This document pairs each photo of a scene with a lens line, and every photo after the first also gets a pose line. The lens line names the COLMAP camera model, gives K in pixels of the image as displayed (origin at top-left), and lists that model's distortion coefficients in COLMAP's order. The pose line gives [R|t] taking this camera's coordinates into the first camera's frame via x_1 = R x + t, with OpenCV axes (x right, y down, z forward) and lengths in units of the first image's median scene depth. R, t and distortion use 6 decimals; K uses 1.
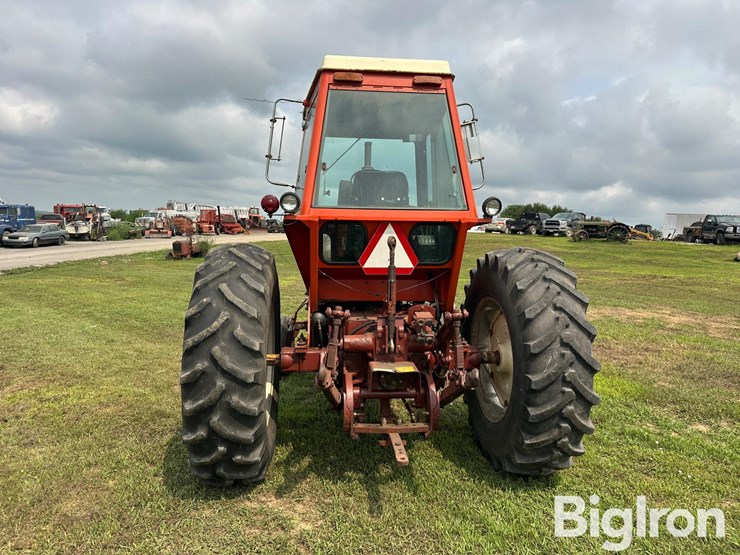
lens RADIAL K [[530.1, 0, 369.9], [0, 530.1, 273.9], [0, 0, 1]] dist [0.040864, -0.064662]
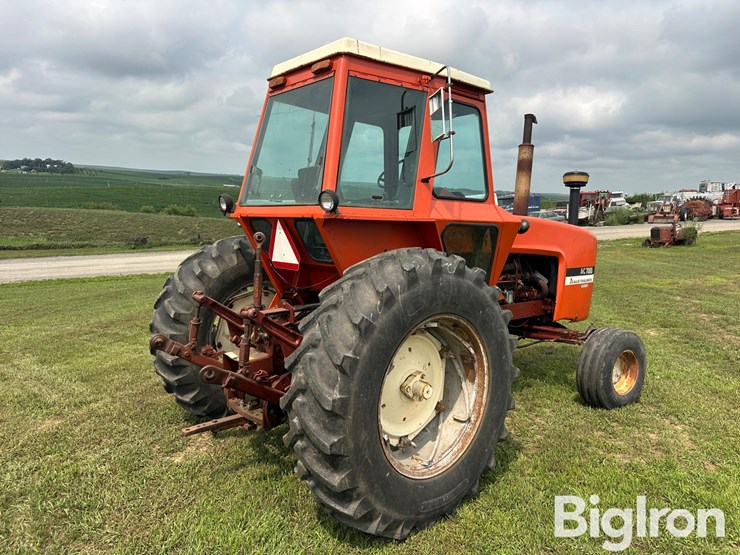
lens RADIAL K [[524.8, 0, 368.5], [0, 524.8, 276.2], [0, 0, 1]] dist [0.085967, -0.110895]
pose [[0.561765, 0.083485, -0.823074, 0.951891], [-0.055541, 0.996457, 0.063164, -0.057486], [0.825430, 0.010231, 0.564411, 0.540159]]
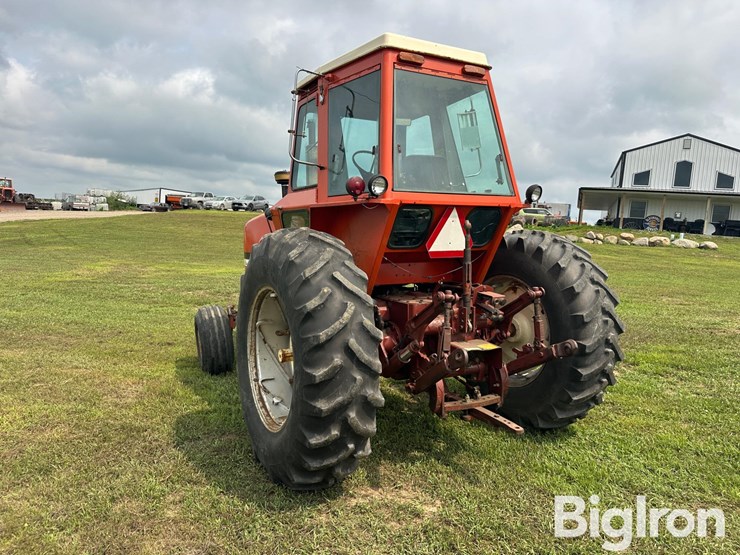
lens RADIAL K [[530.1, 0, 369.9], [0, 530.1, 273.9], [0, 0, 1]] dist [0.040864, -0.064662]
pose [[0.916690, -0.037200, 0.397864, -0.507381], [0.021573, 0.998812, 0.043684, -0.014489], [-0.399016, -0.031462, 0.916404, 0.110565]]
